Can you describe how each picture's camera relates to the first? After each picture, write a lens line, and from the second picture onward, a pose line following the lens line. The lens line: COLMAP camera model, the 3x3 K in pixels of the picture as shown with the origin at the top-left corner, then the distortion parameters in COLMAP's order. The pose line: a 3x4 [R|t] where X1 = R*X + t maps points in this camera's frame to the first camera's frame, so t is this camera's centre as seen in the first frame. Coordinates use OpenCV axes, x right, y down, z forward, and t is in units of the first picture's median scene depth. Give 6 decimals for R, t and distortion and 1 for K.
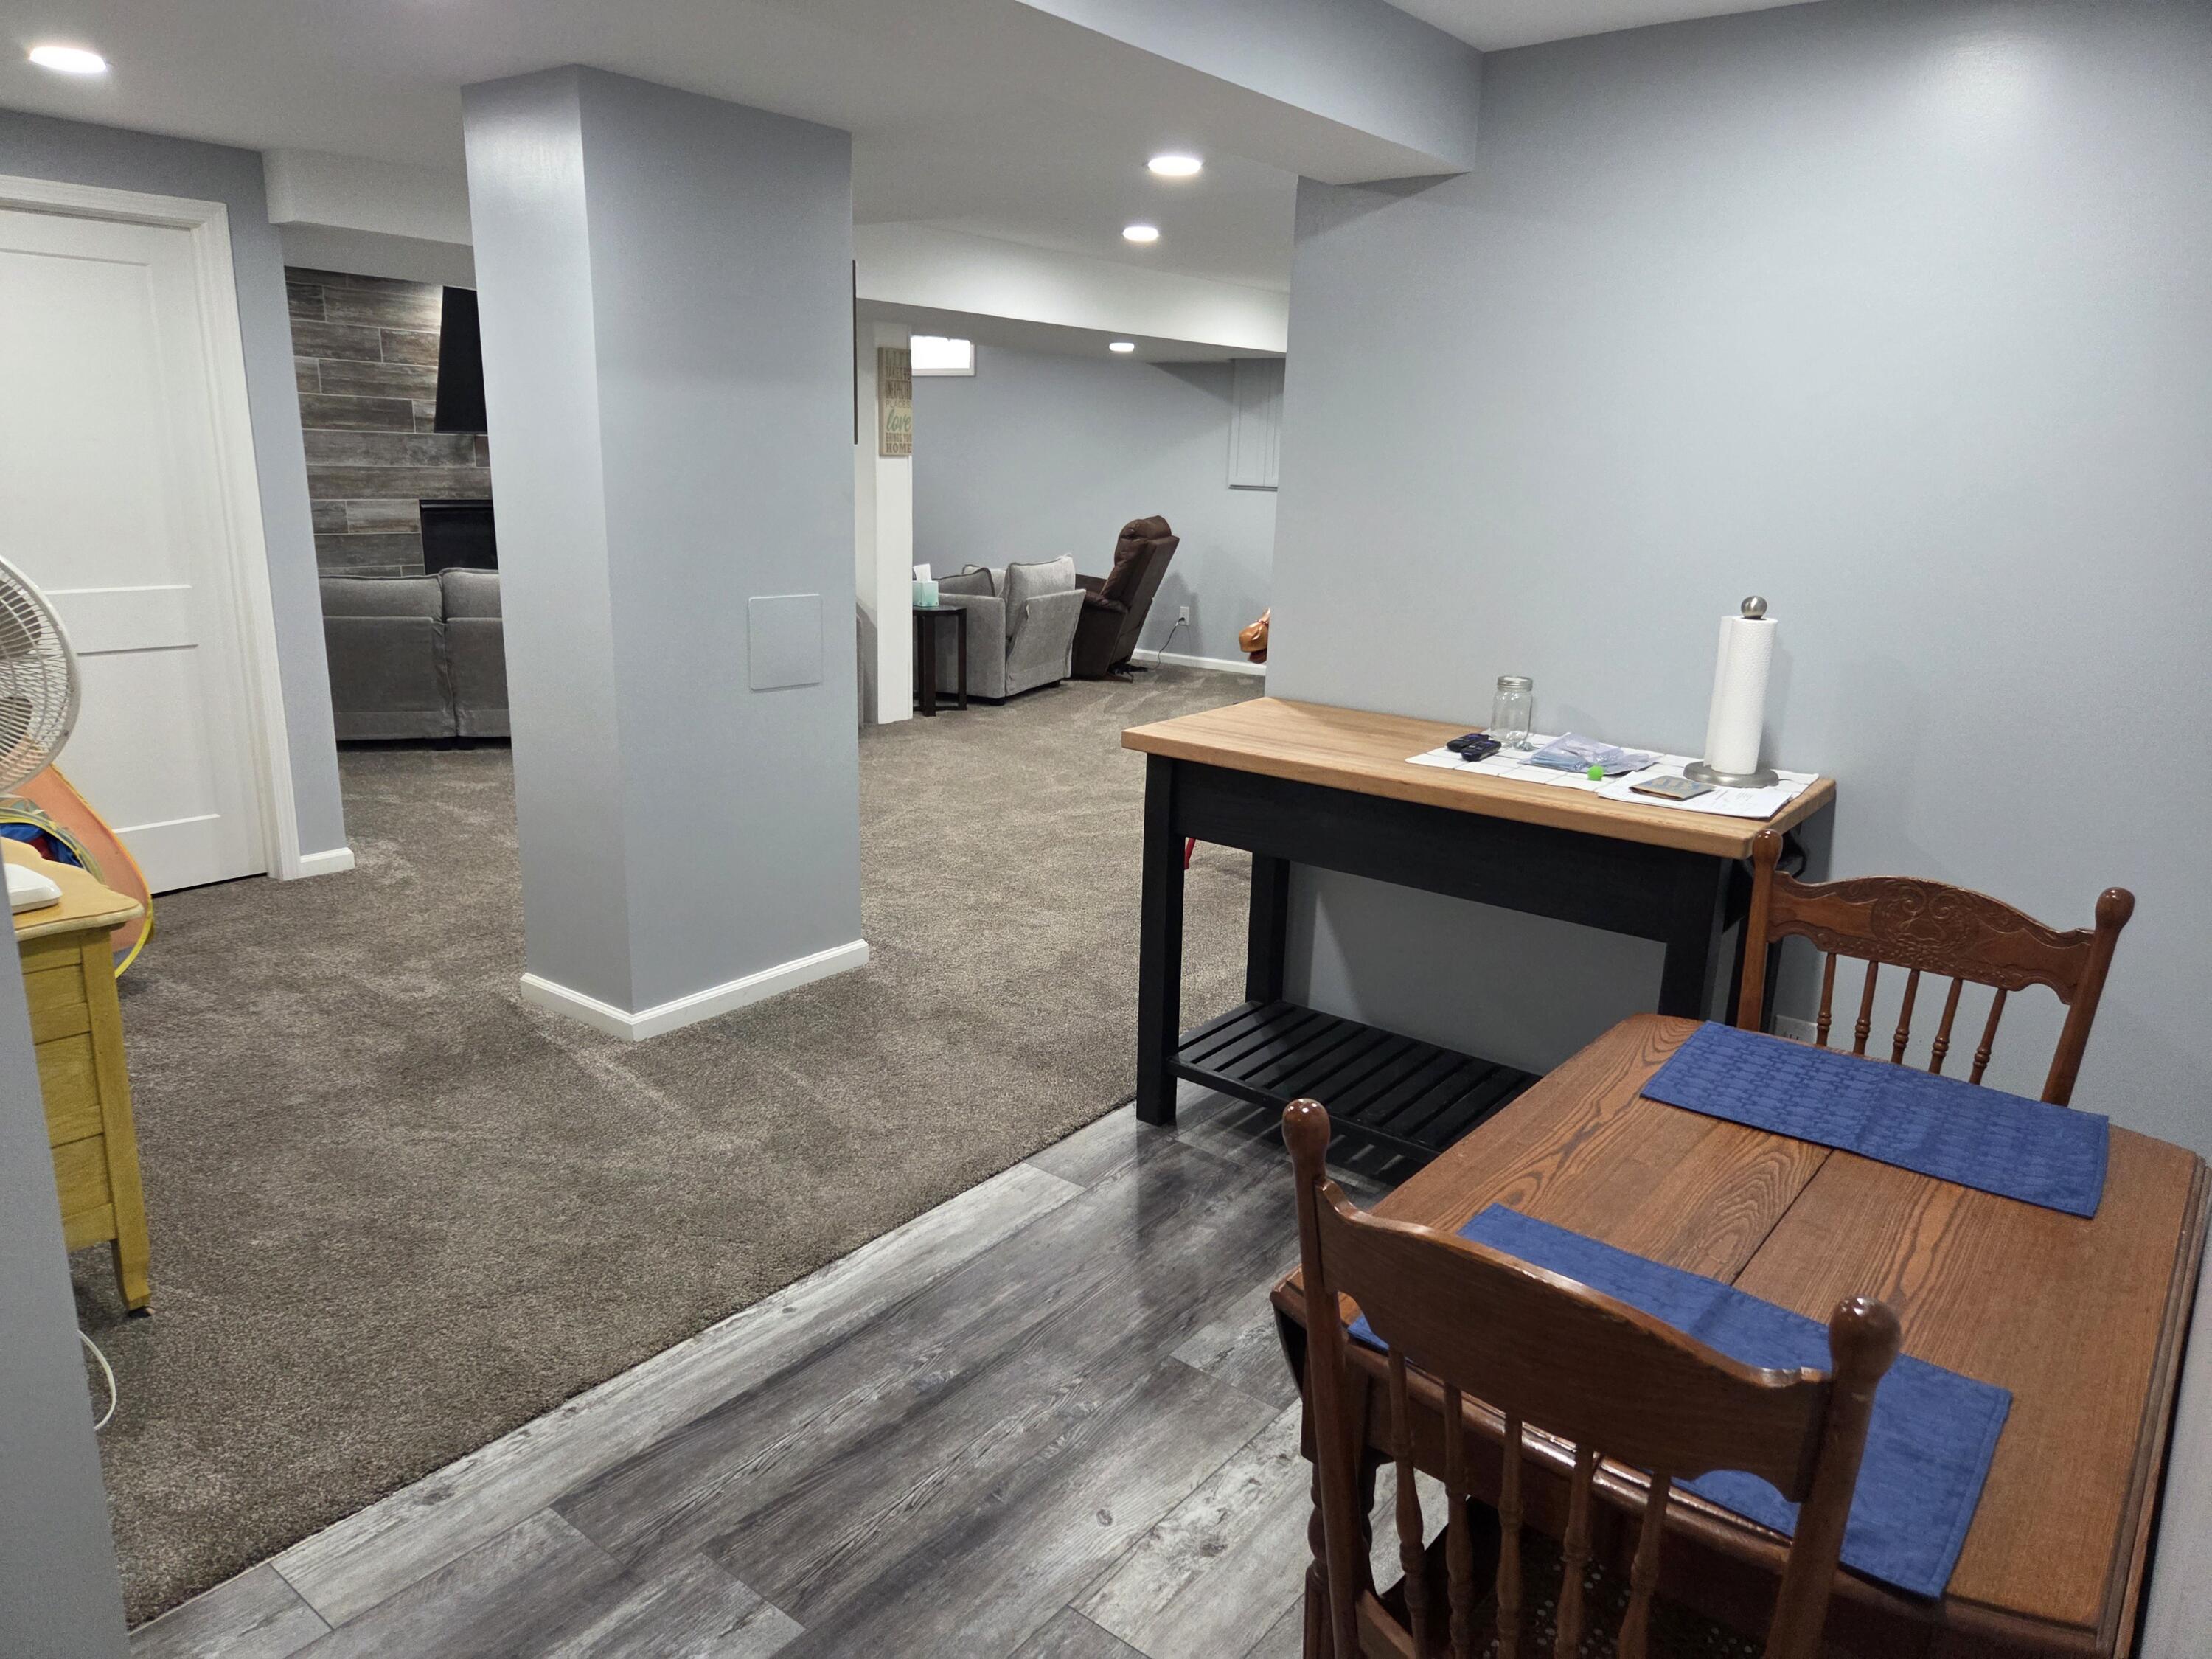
lens RADIAL K [[1476.4, 0, 1105.3], [0, 1476.4, 831.3], [0, 0, 1]] dist [0.065190, -0.047094]
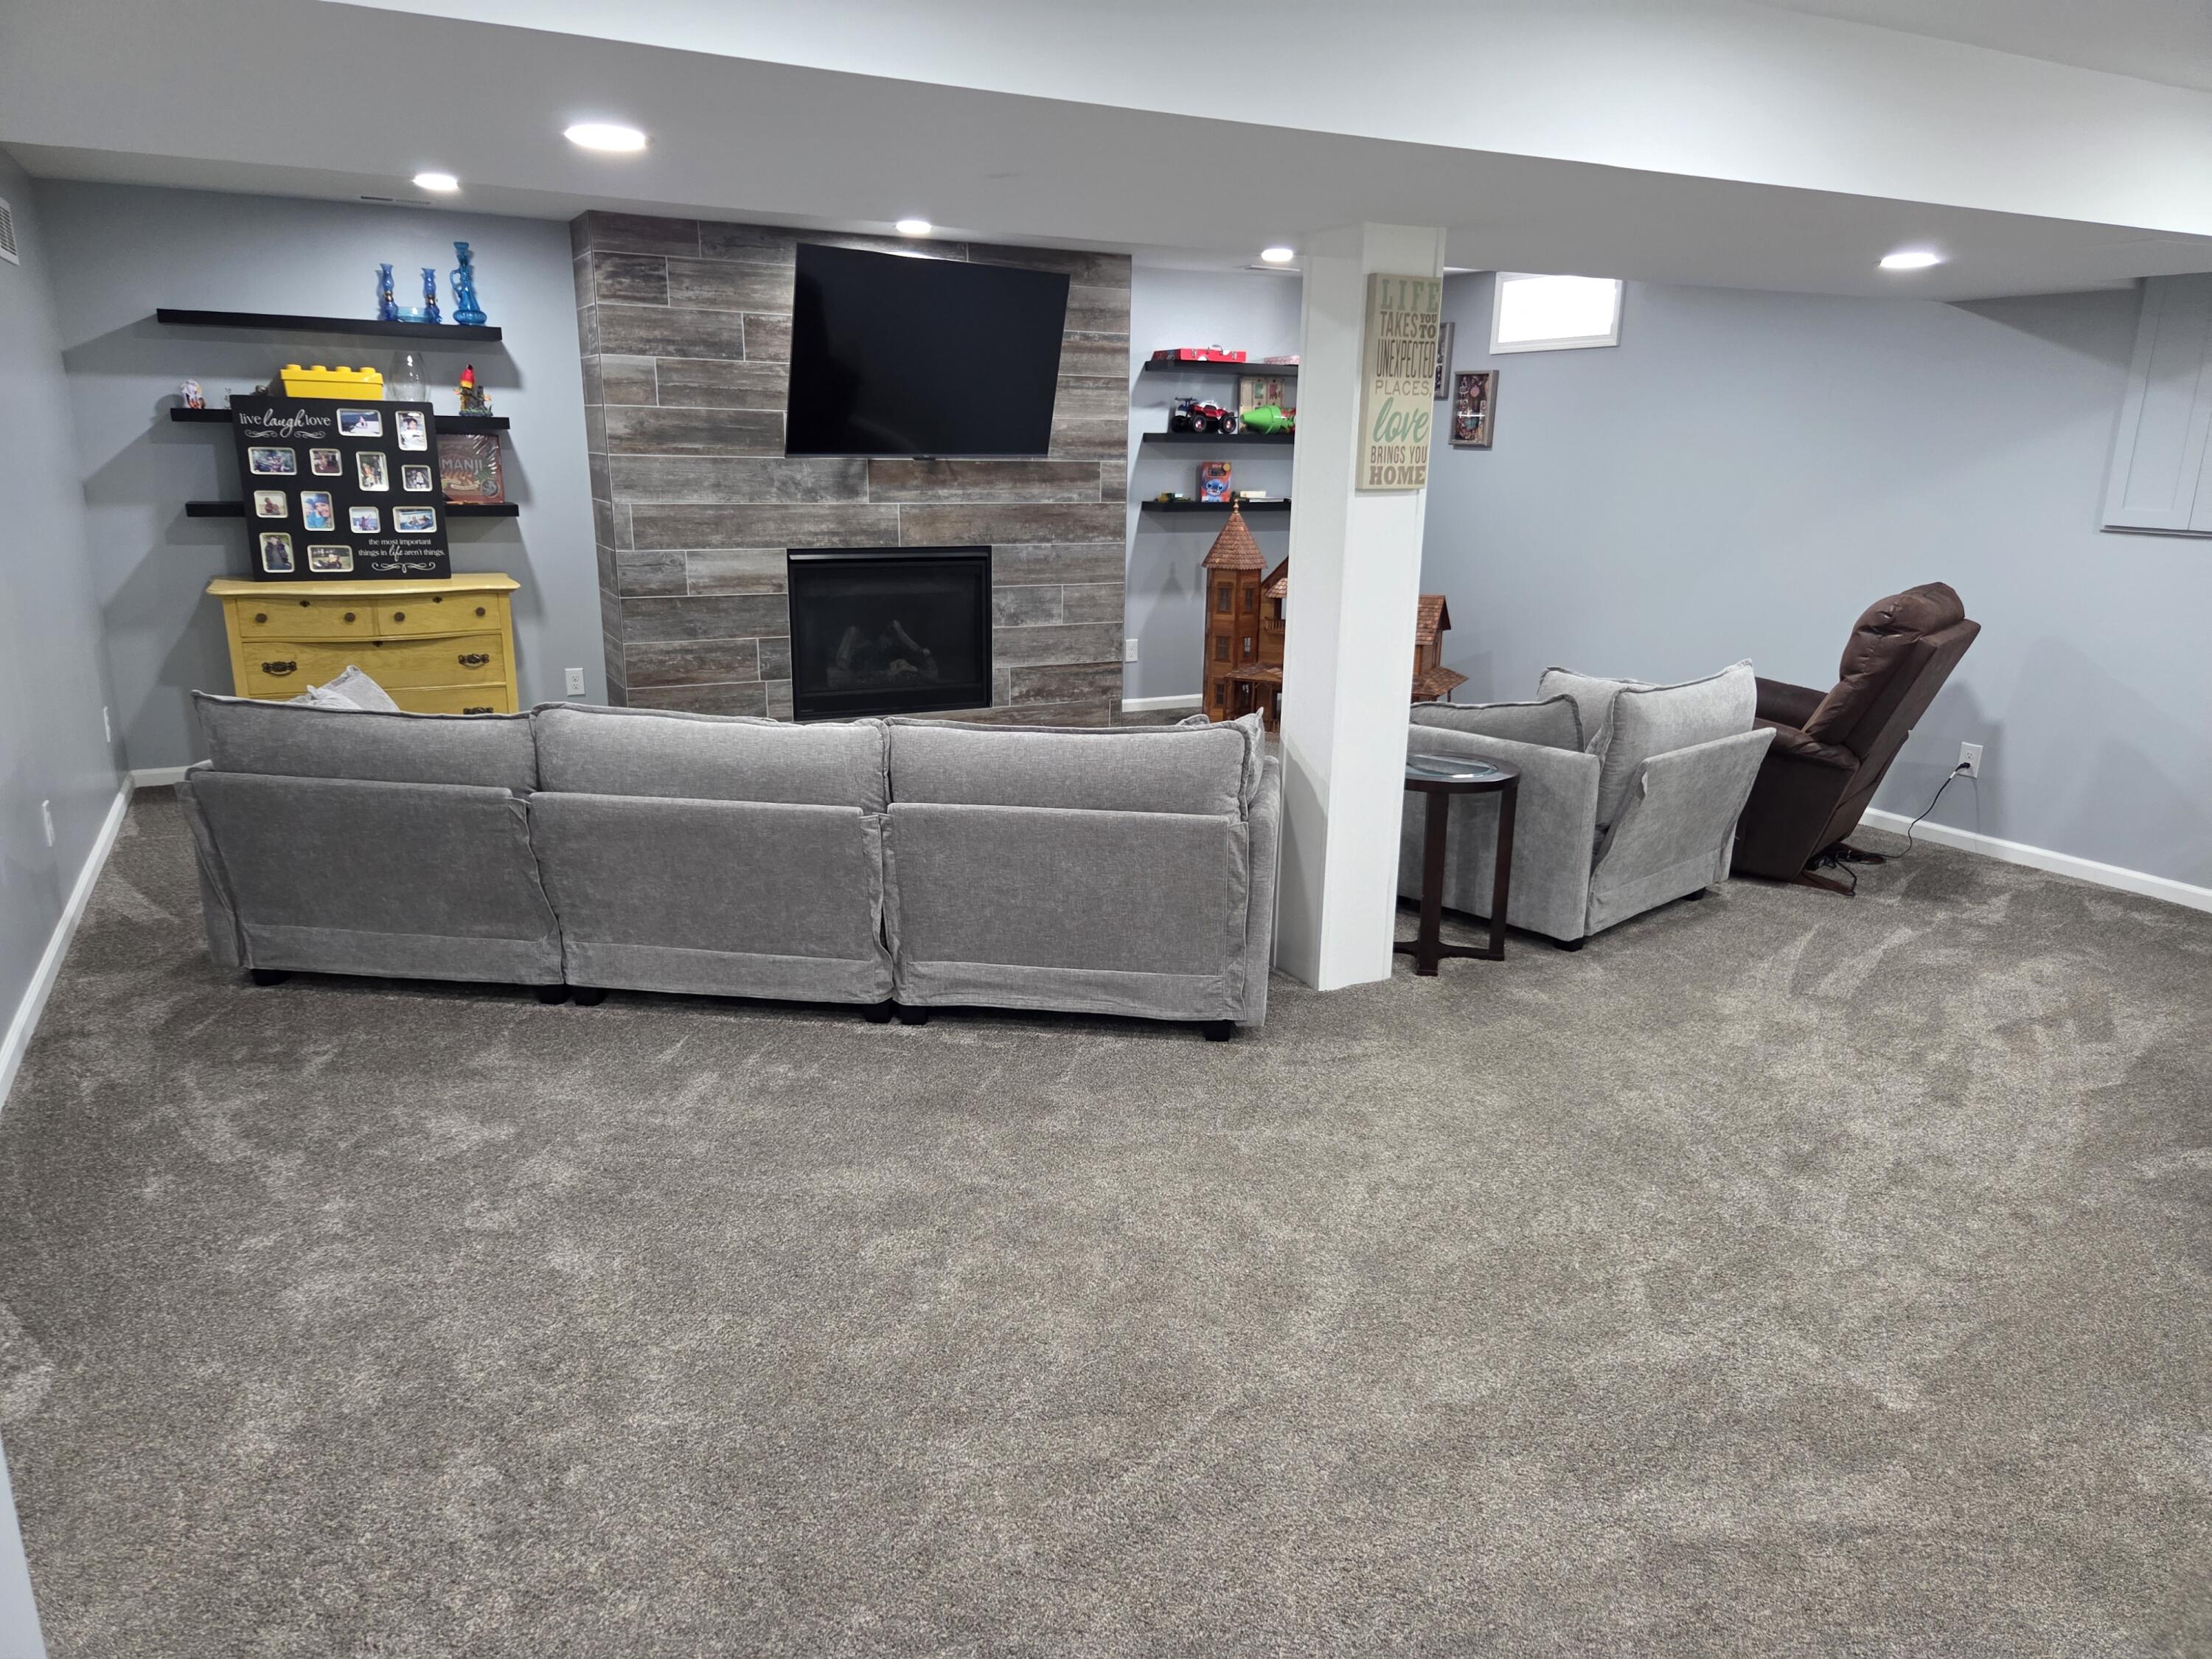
lens RADIAL K [[1476.4, 0, 1114.5], [0, 1476.4, 830.5], [0, 0, 1]] dist [0.065190, -0.047094]
pose [[0.909970, 0.090625, -0.404650, -0.008959], [-0.092134, 0.995621, 0.015789, -0.115403], [0.404309, 0.022914, 0.914335, 0.422966]]
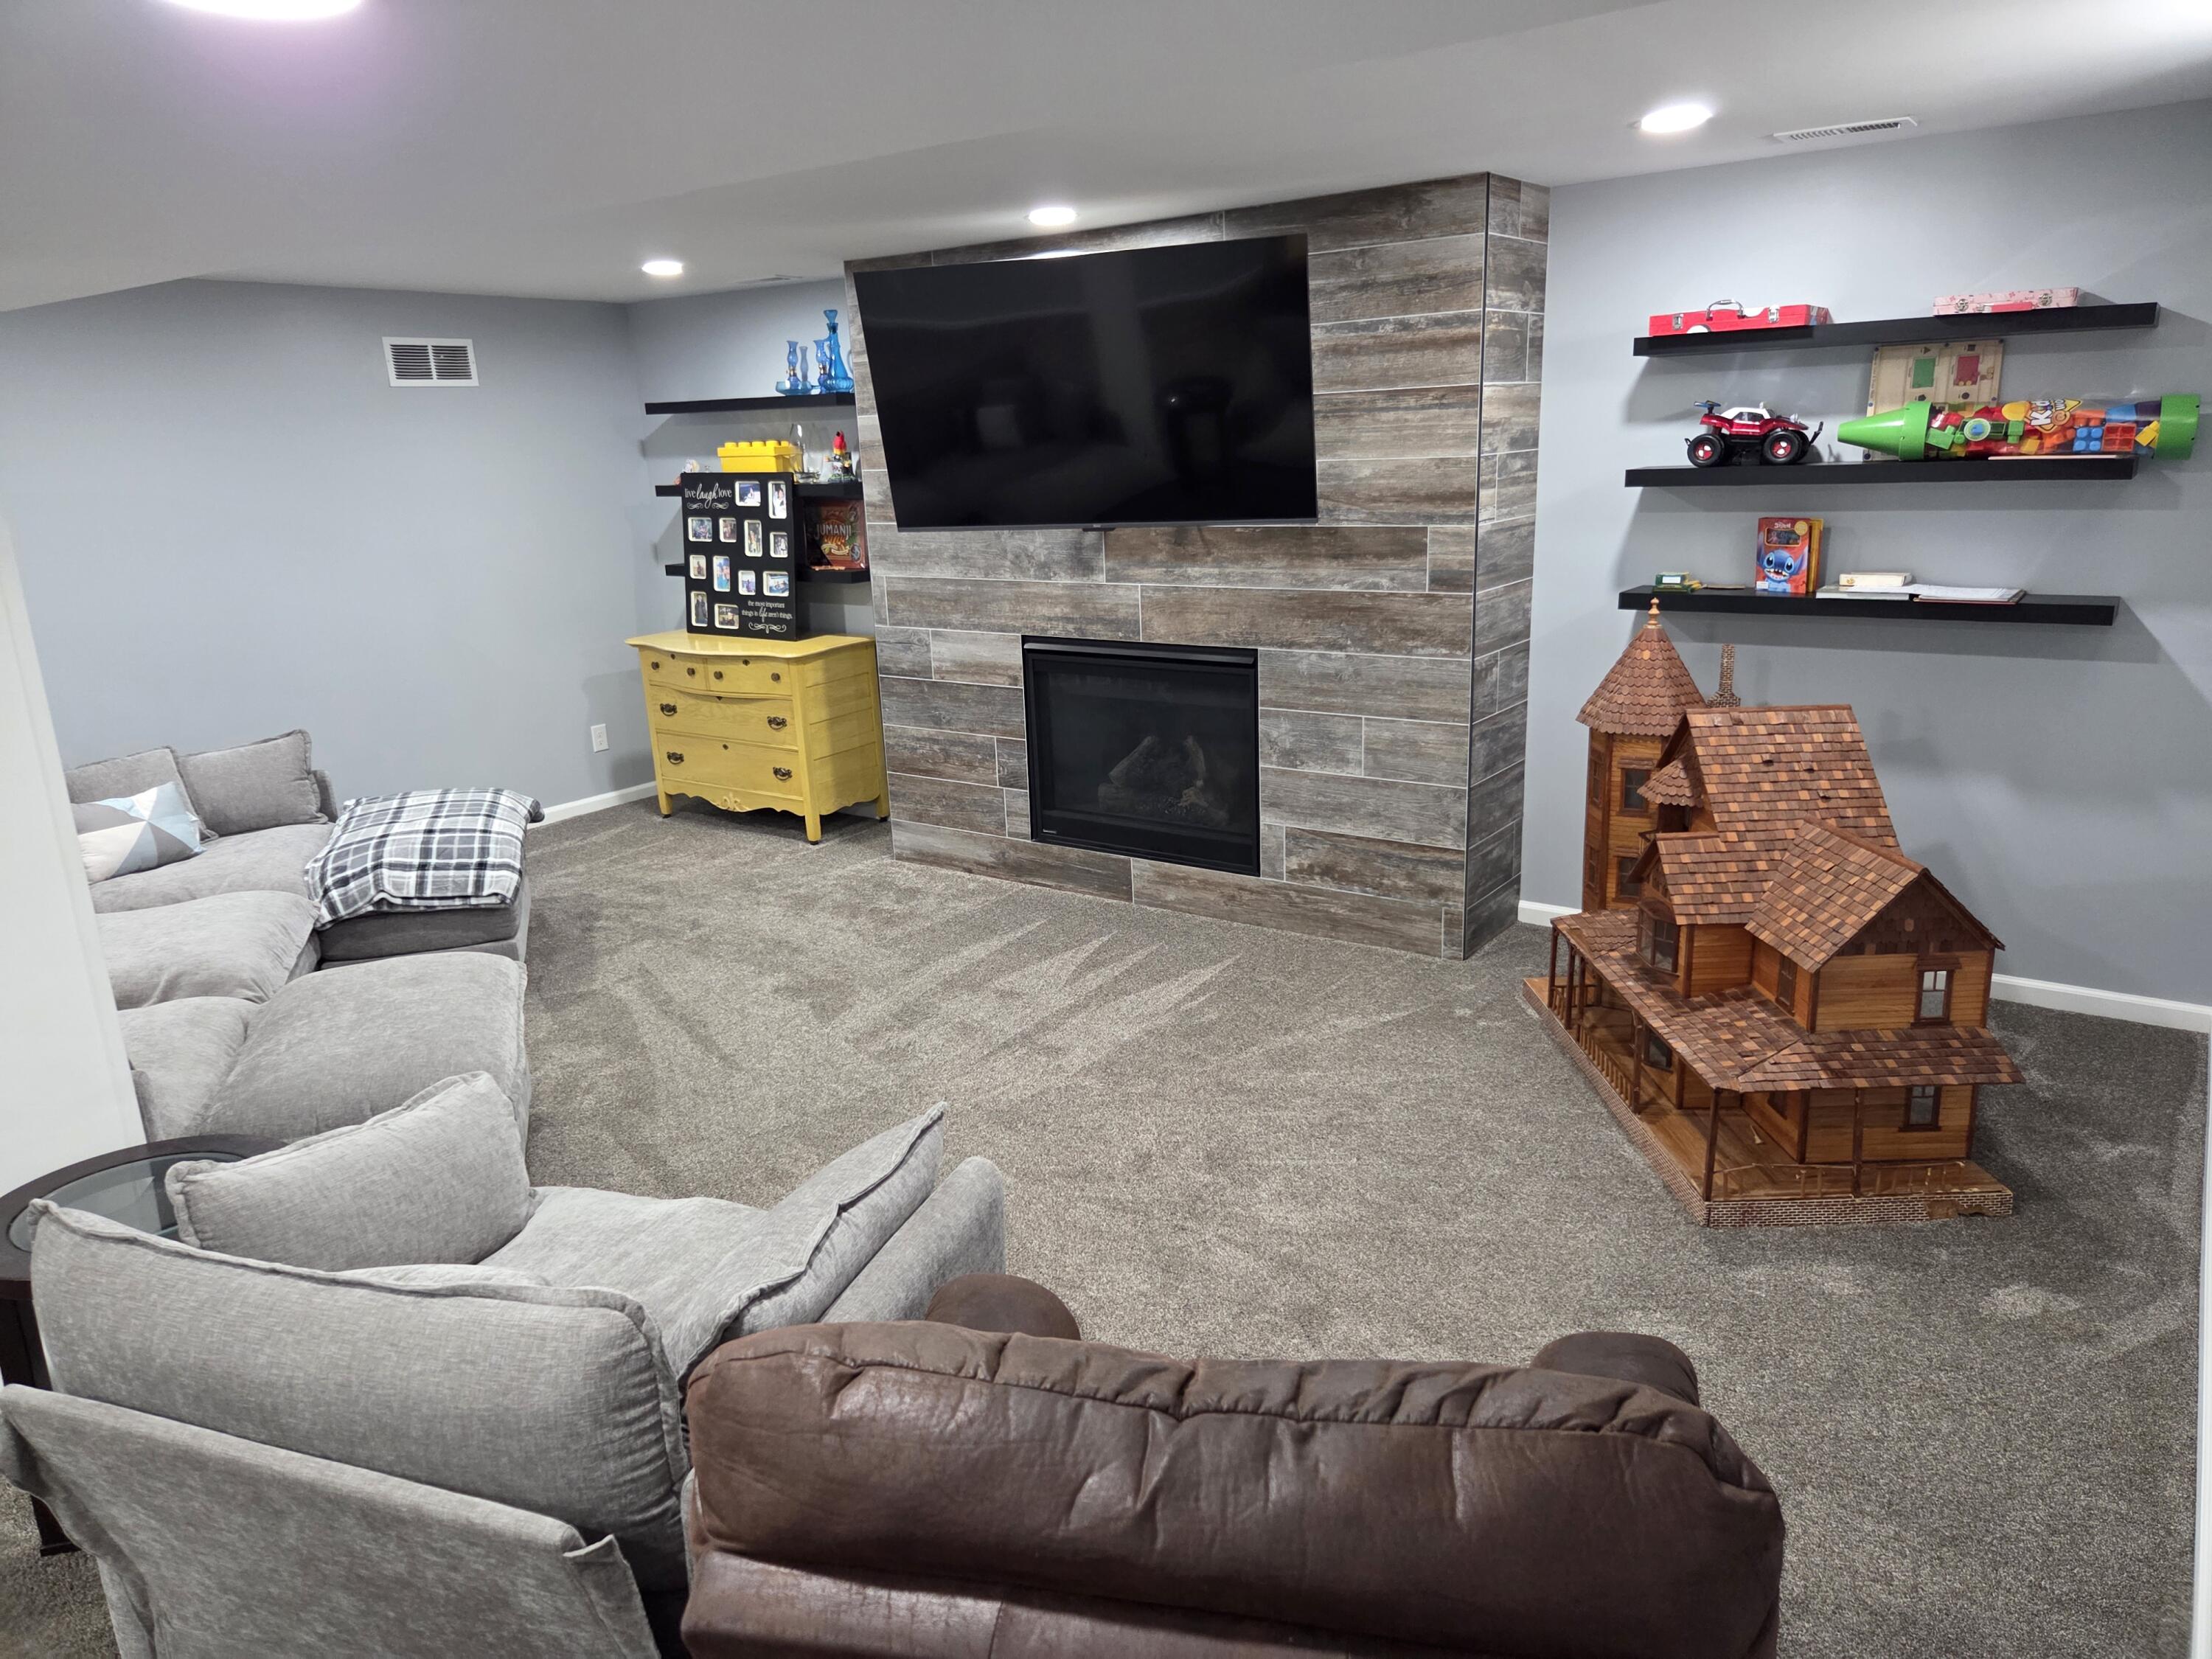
lens RADIAL K [[1476.4, 0, 1107.5], [0, 1476.4, 829.4], [0, 0, 1]] dist [0.065190, -0.047094]
pose [[0.045533, 0.229519, -0.972239, 0.137496], [-0.212089, 0.953282, 0.215111, -0.292406], [0.976189, 0.196406, 0.092084, 1.033275]]
